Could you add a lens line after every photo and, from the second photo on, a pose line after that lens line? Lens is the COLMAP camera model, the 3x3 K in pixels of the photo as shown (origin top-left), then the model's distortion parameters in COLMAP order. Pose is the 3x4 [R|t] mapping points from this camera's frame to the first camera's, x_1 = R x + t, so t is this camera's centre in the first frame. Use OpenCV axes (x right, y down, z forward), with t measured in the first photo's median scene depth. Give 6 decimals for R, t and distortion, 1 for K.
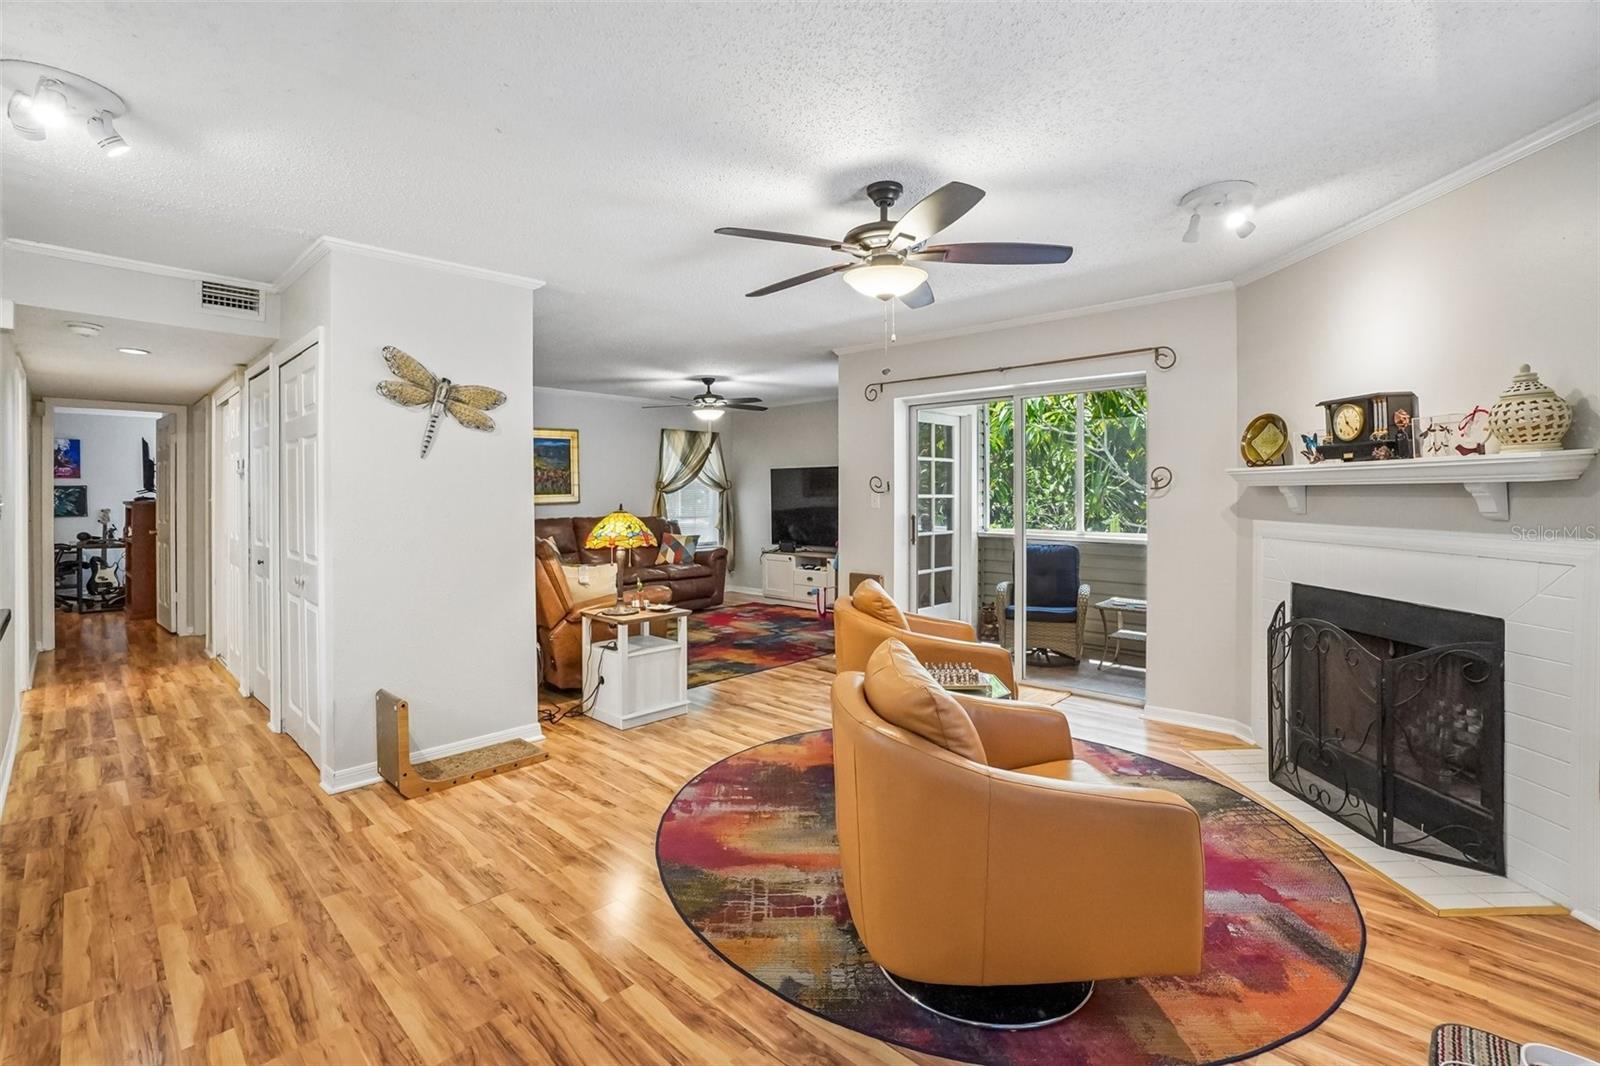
lens RADIAL K [[726.9, 0, 798.4], [0, 726.9, 489.8], [0, 0, 1]] dist [-0.063812, 0.019473]
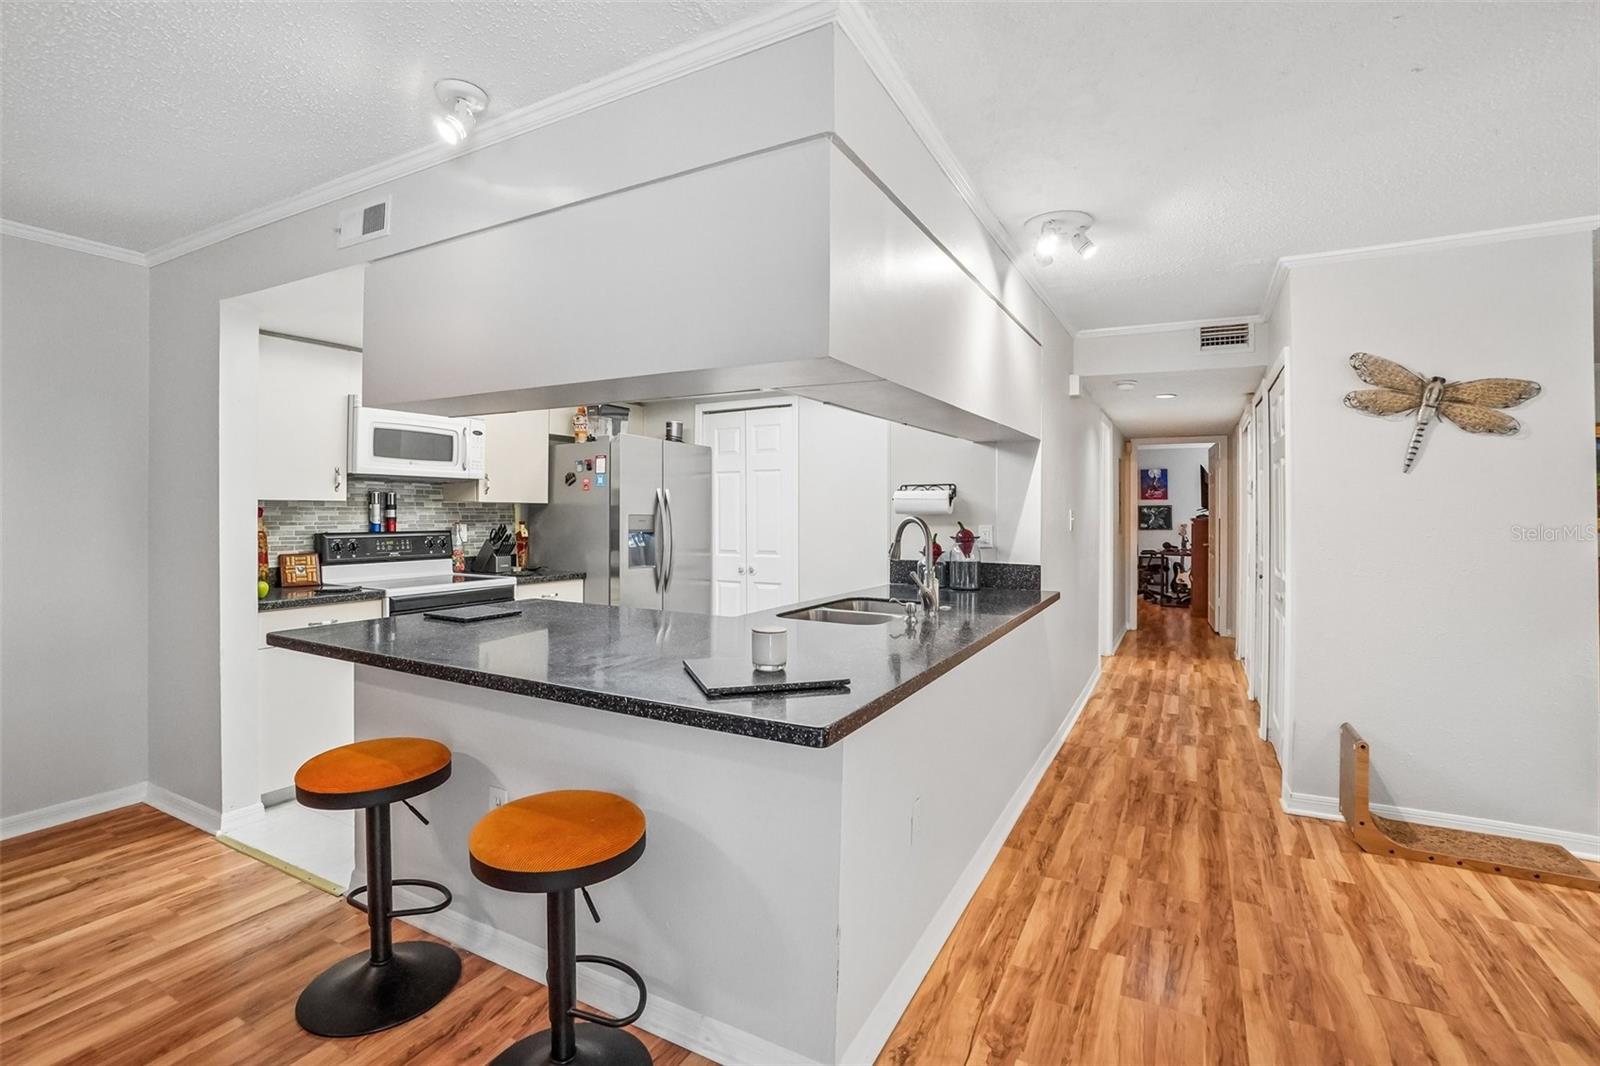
lens RADIAL K [[712.4, 0, 805.7], [0, 712.4, 510.6], [0, 0, 1]] dist [-0.041789, 0.015770]
pose [[0.273831, 0.002665, -0.961774, 0.101104], [0.000287, 0.999996, 0.002853, -0.001041], [0.961778, -0.001057, 0.273829, 0.068145]]
